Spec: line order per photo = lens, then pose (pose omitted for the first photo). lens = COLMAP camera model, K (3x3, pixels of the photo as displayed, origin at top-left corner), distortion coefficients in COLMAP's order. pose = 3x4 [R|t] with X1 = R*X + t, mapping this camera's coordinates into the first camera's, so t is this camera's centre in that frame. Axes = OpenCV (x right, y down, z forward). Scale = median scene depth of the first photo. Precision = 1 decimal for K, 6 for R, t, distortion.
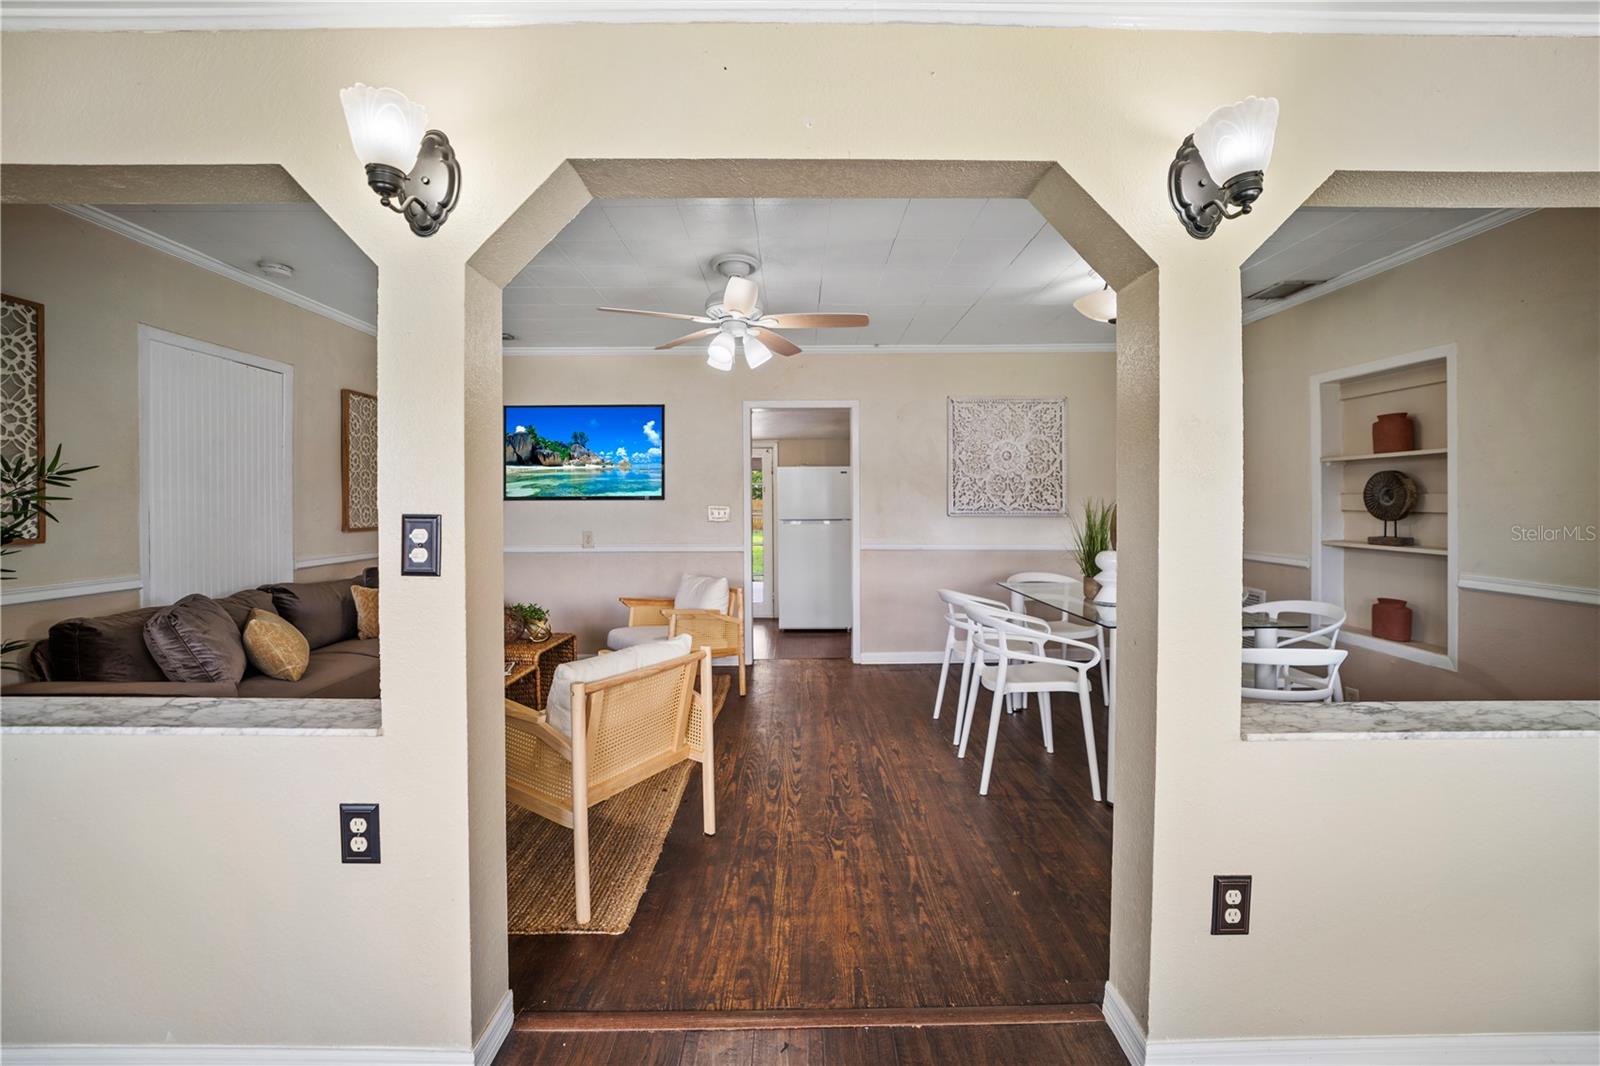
lens RADIAL K [[644.1, 0, 799.9], [0, 644.1, 496.6], [0, 0, 1]] dist [-0.026465, 0.000149]
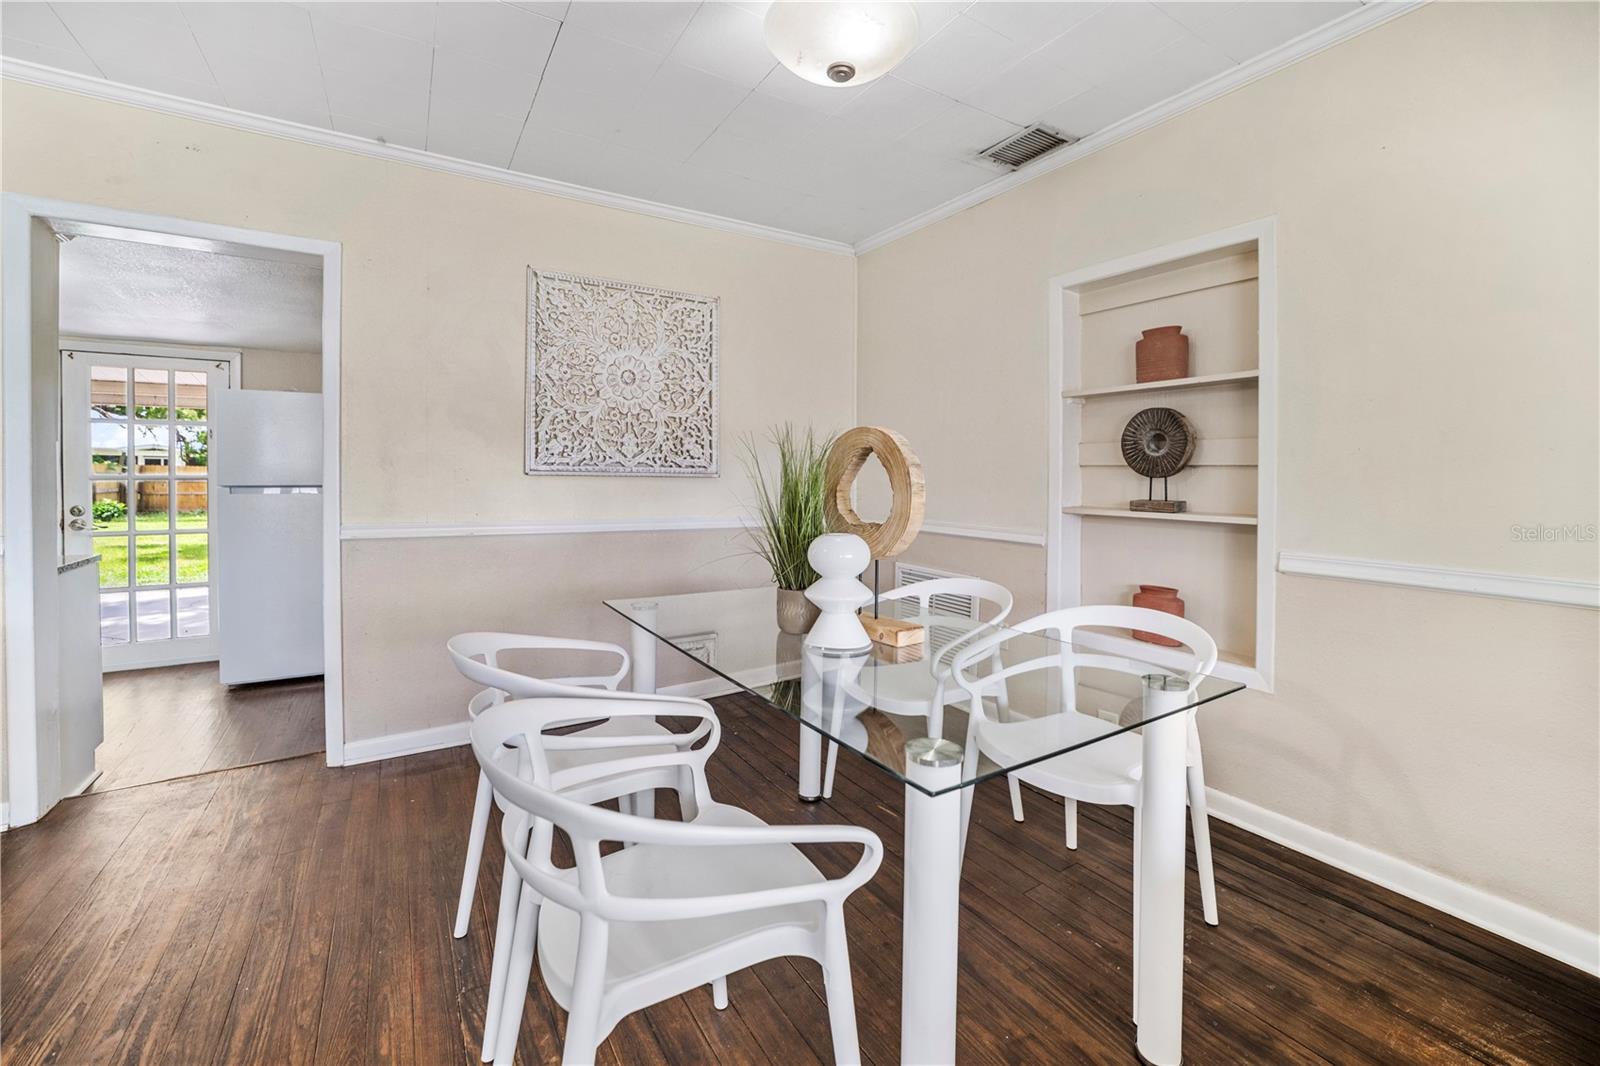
lens RADIAL K [[644.1, 0, 799.9], [0, 644.1, 496.6], [0, 0, 1]] dist [-0.026465, 0.000149]
pose [[0.846646, -0.005727, 0.532126, 0.142372], [-0.014798, 0.999302, 0.034298, 0.028409], [-0.531951, -0.036913, 0.845970, 0.415173]]
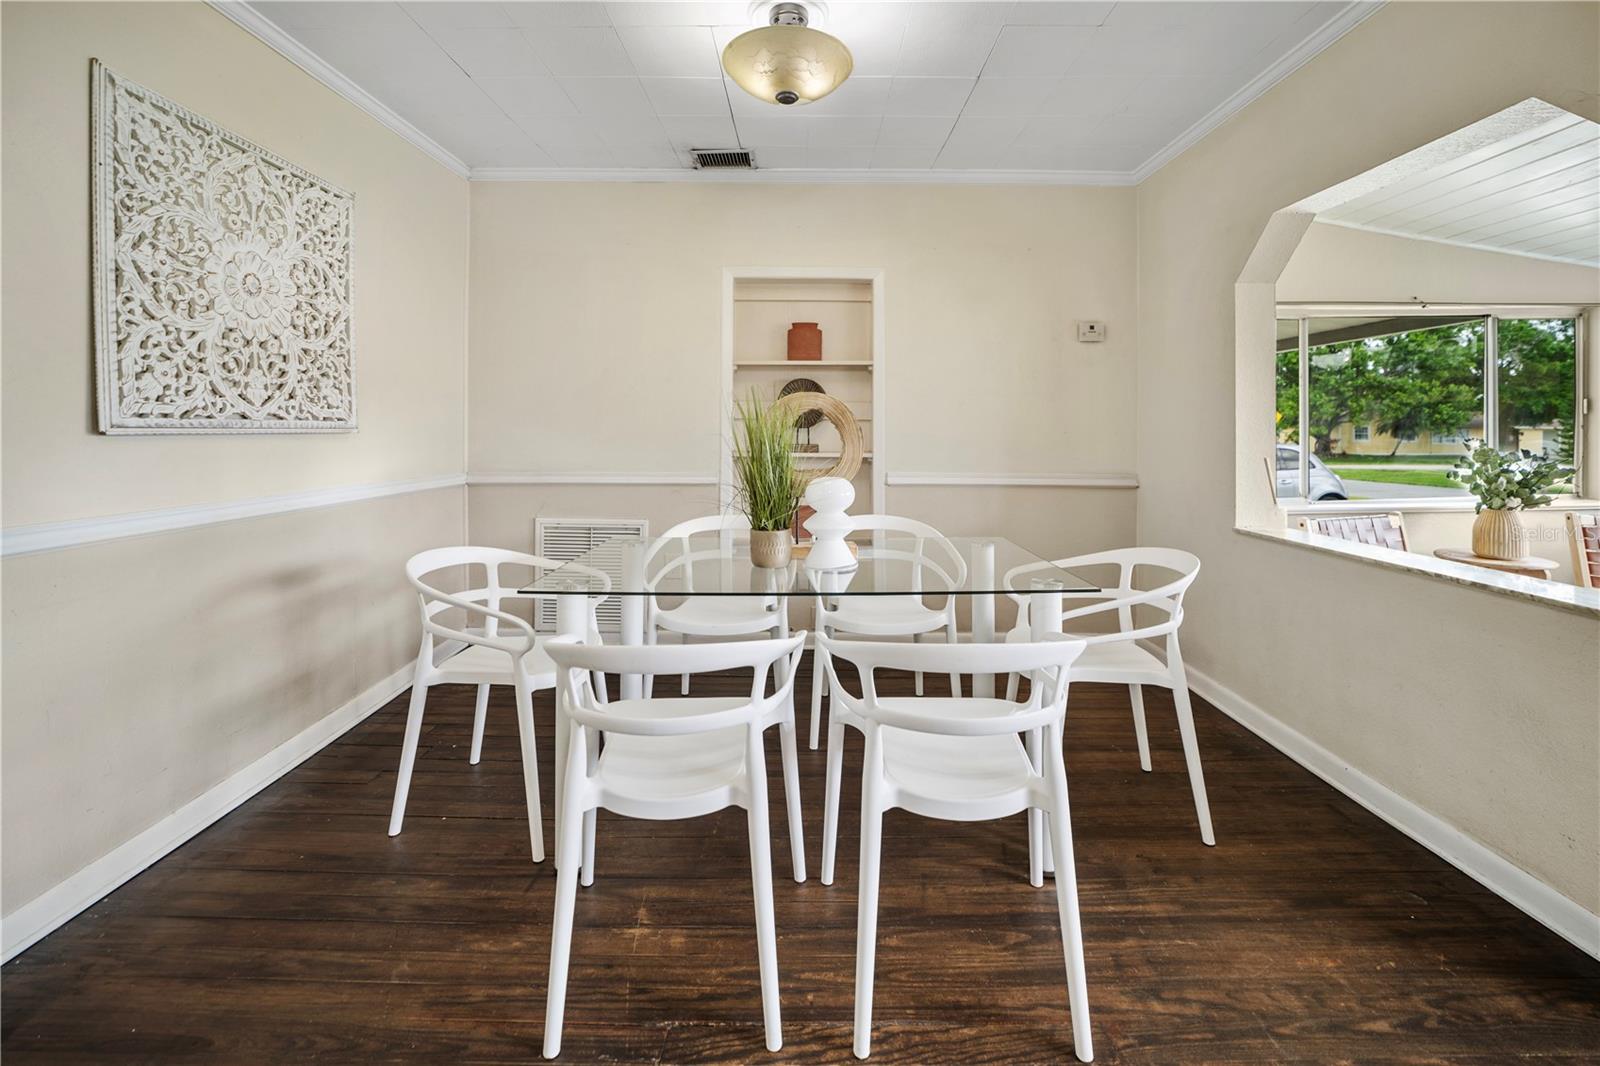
lens RADIAL K [[655.5, 0, 791.1], [0, 655.5, 431.2], [0, 0, 1]] dist [-0.017084, 0.000048]
pose [[0.018720, -0.004212, 0.999816, -0.085301], [-0.005689, 0.999974, 0.004319, 0.026802], [-0.999809, -0.005769, 0.018695, 0.693421]]
